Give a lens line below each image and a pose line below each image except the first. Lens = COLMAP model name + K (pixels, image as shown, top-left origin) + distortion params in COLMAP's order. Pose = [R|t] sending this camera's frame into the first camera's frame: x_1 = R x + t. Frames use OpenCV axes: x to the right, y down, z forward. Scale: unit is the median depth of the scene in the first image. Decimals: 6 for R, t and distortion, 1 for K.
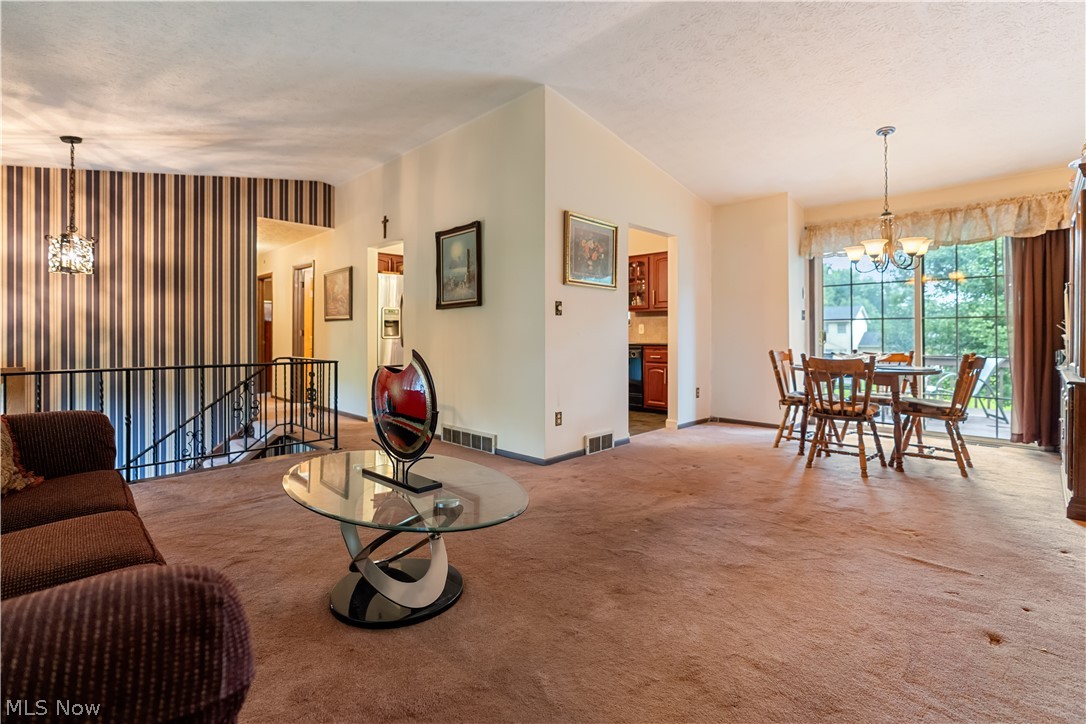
lens RADIAL K [[500.7, 0, 540.7], [0, 500.7, 336.5], [0, 0, 1]] dist [-0.009867, 0.000762]
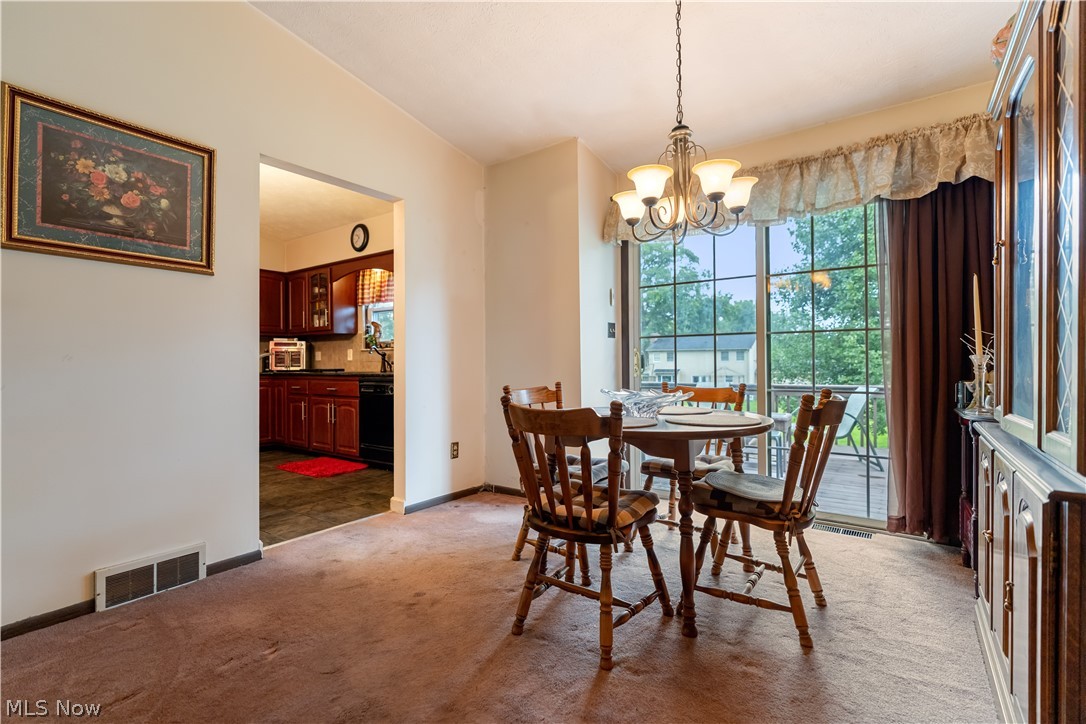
lens RADIAL K [[500.7, 0, 540.6], [0, 500.7, 366.5], [0, 0, 1]] dist [-0.009867, 0.000762]
pose [[0.987836, -0.006458, 0.155362, 0.423008], [0.005937, 0.999975, 0.003819, 0.003834], [-0.155383, -0.002850, 0.987850, 0.453067]]
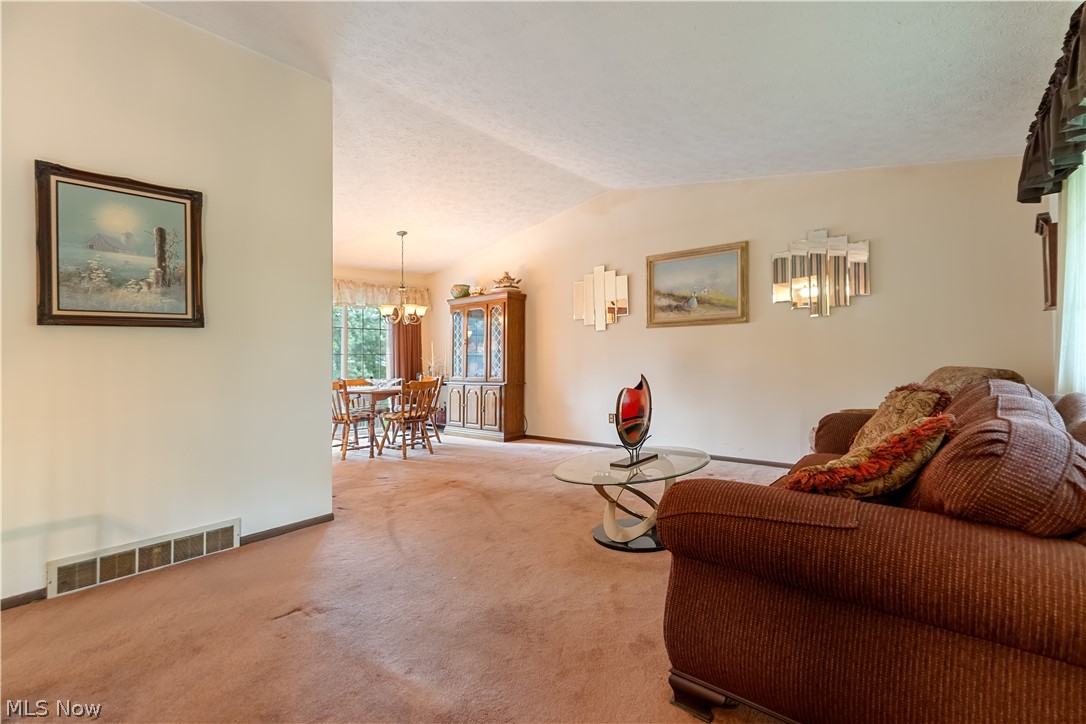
lens RADIAL K [[500.7, 0, 539.4], [0, 500.7, 354.8], [0, 0, 1]] dist [-0.009867, 0.000762]
pose [[-0.074673, 0.009906, 0.997159, -0.790270], [0.024540, 0.999666, -0.008094, -0.010812], [-0.996906, 0.023866, -0.074892, 0.627694]]
